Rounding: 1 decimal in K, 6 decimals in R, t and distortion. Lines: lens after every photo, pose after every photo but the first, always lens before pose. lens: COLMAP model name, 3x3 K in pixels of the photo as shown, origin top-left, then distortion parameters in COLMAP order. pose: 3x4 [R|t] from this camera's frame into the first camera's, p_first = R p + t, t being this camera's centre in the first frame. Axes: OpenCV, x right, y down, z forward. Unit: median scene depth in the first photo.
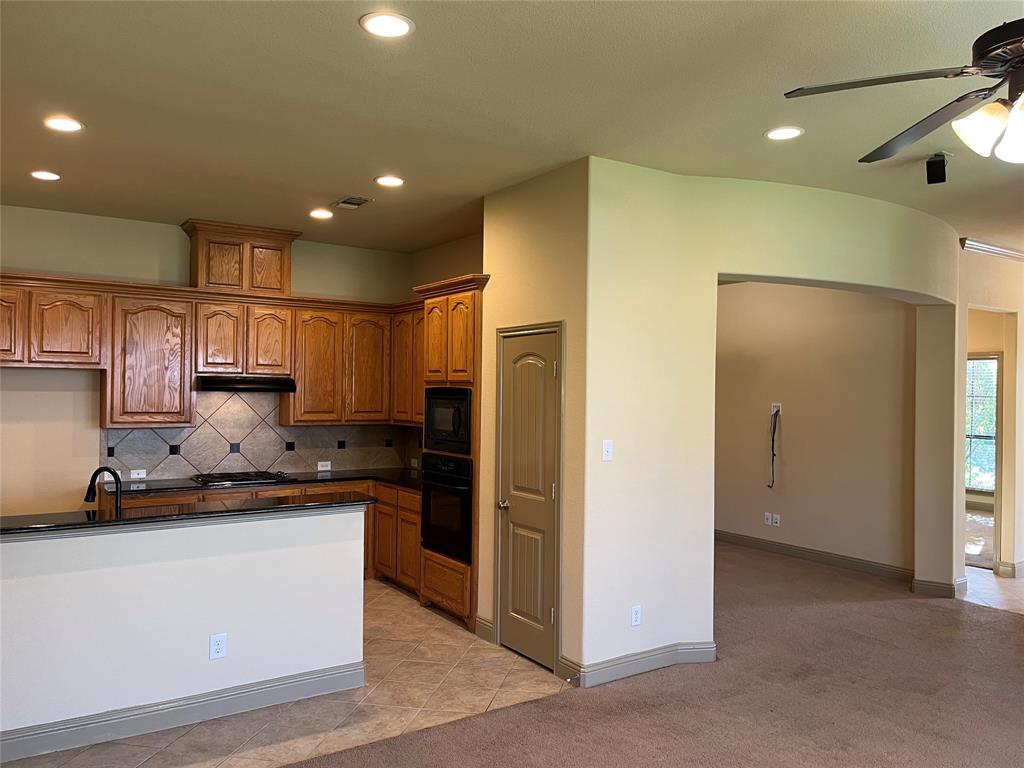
lens RADIAL K [[773.7, 0, 514.7], [0, 773.7, 385.2], [0, 0, 1]] dist [0.047570, -0.046696]
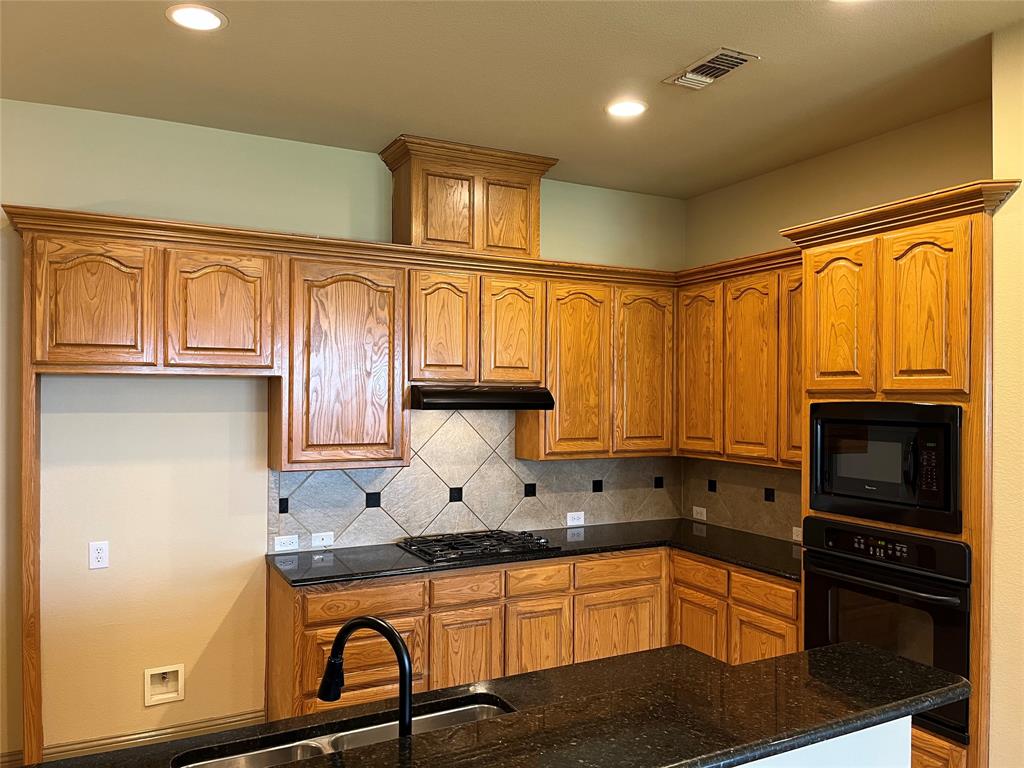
lens RADIAL K [[773.7, 0, 514.2], [0, 773.7, 384.0], [0, 0, 1]] dist [0.047570, -0.046696]
pose [[0.993729, -0.009401, -0.111422, -0.254677], [0.008577, 0.999932, -0.007867, -0.007424], [0.111488, 0.006862, 0.993742, 0.383766]]
